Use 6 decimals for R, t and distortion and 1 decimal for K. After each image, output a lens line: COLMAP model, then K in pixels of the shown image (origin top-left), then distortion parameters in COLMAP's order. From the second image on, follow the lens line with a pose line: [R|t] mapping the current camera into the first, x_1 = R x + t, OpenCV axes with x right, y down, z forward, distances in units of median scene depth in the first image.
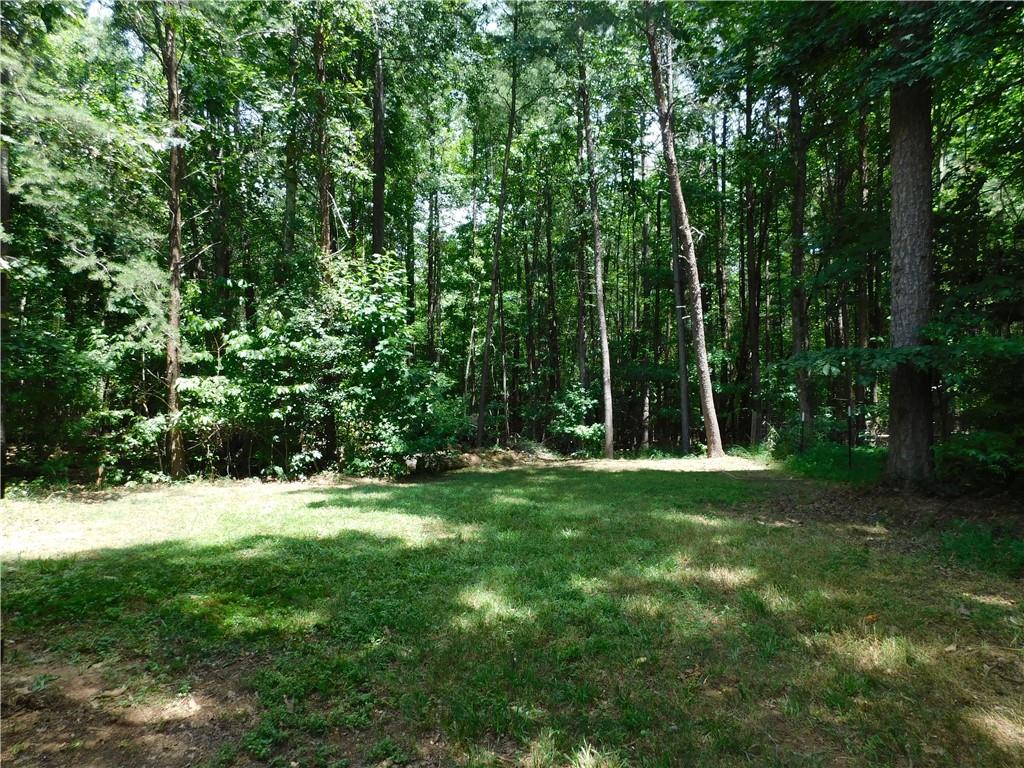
lens RADIAL K [[617.9, 0, 512.0], [0, 617.9, 384.0], [0, 0, 1]] dist [-0.102062, 0.000265]
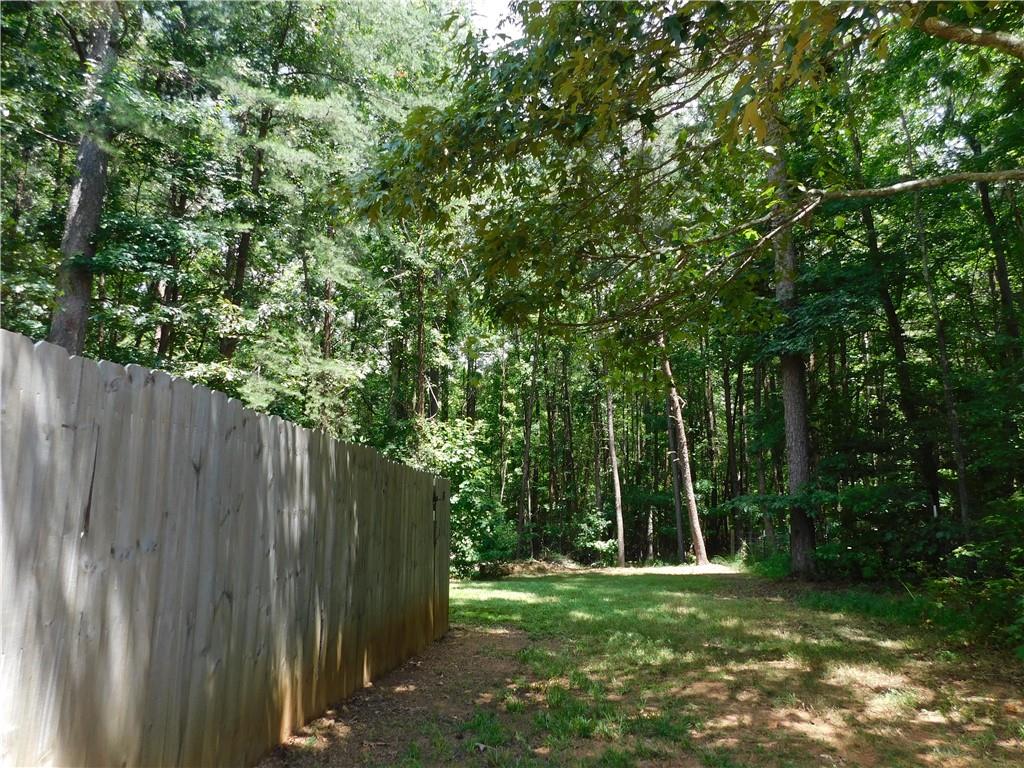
lens RADIAL K [[617.9, 0, 512.0], [0, 617.9, 384.0], [0, 0, 1]] dist [-0.102062, 0.000265]
pose [[0.999981, 0.000637, -0.006057, -0.067051], [-0.001731, 0.983203, -0.182508, -0.023252], [0.005839, 0.182515, 0.983186, -0.341513]]
